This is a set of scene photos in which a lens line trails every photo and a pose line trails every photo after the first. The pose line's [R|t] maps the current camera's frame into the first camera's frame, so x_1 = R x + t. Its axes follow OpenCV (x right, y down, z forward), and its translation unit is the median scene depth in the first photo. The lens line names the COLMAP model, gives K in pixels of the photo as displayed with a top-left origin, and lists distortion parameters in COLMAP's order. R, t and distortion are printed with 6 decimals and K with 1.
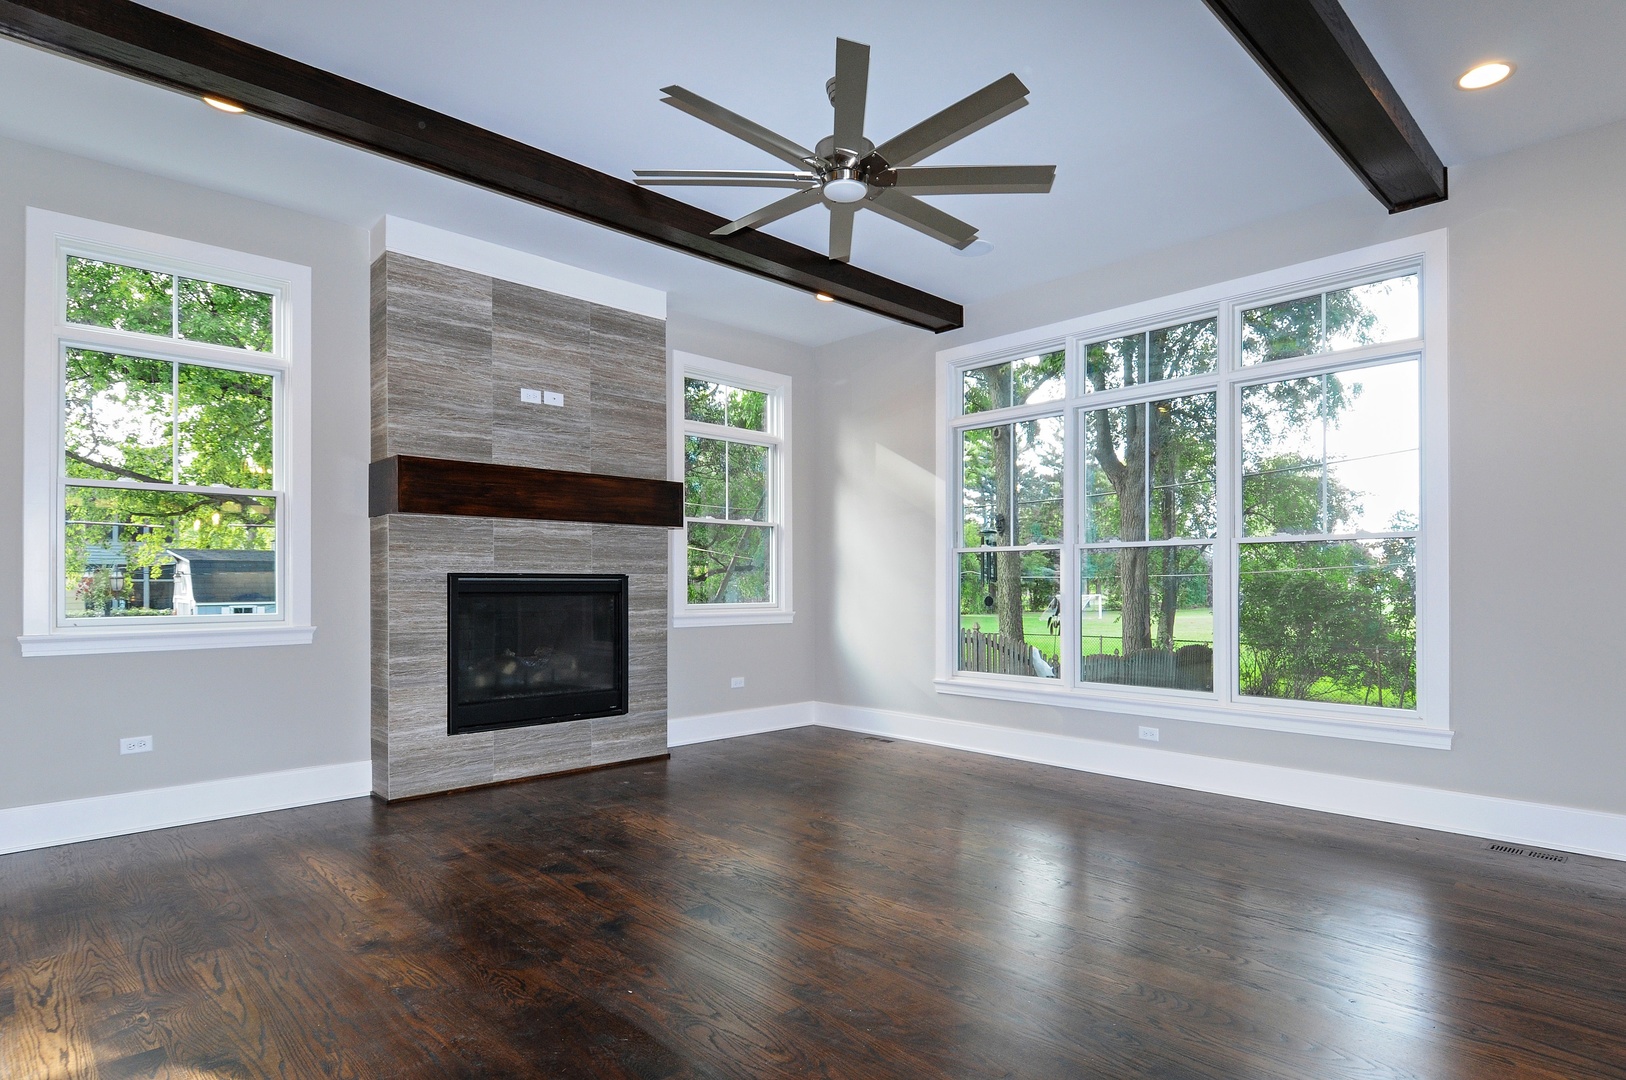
lens RADIAL K [[864.3, 0, 813.9], [0, 864.3, 591.5], [0, 0, 1]] dist [-0.002157, -0.000510]
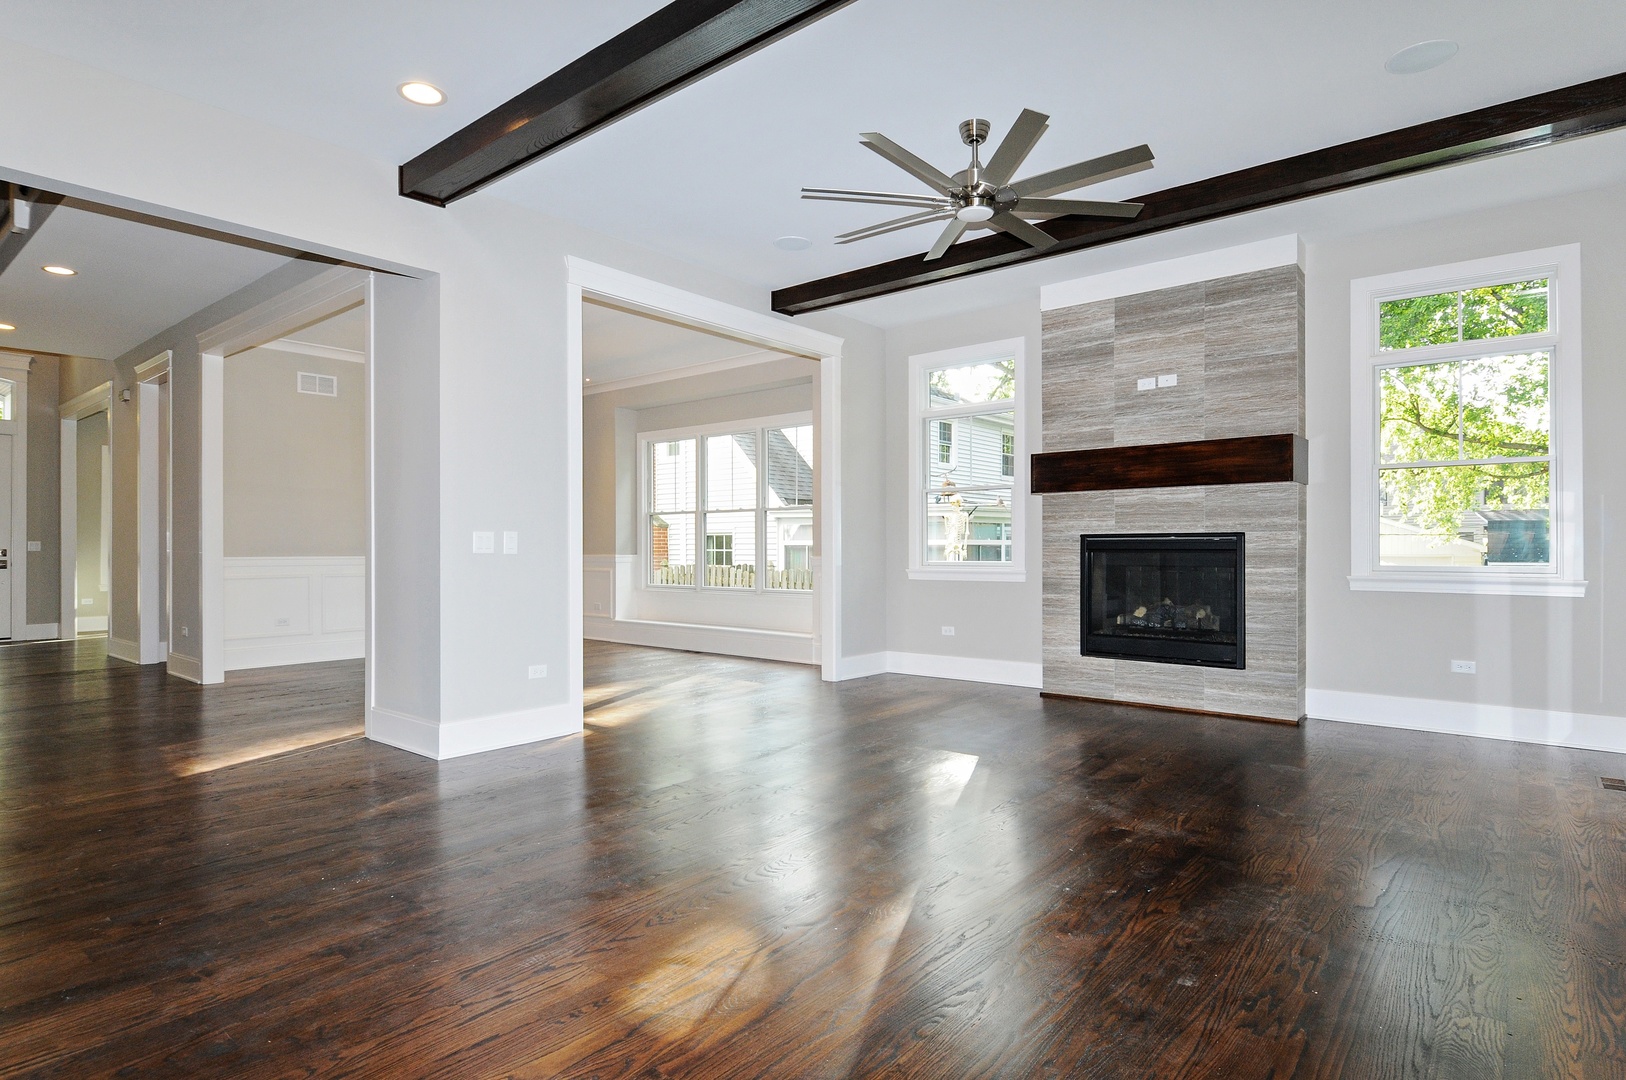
lens RADIAL K [[839.5, 0, 813.0], [0, 839.5, 540.0], [0, 0, 1]] dist [0.000937, -0.000115]
pose [[0.100884, -0.000286, -0.994898, 0.767854], [0.002286, 0.999997, -0.000056, -0.012688], [0.994896, -0.002269, 0.100884, 0.423792]]
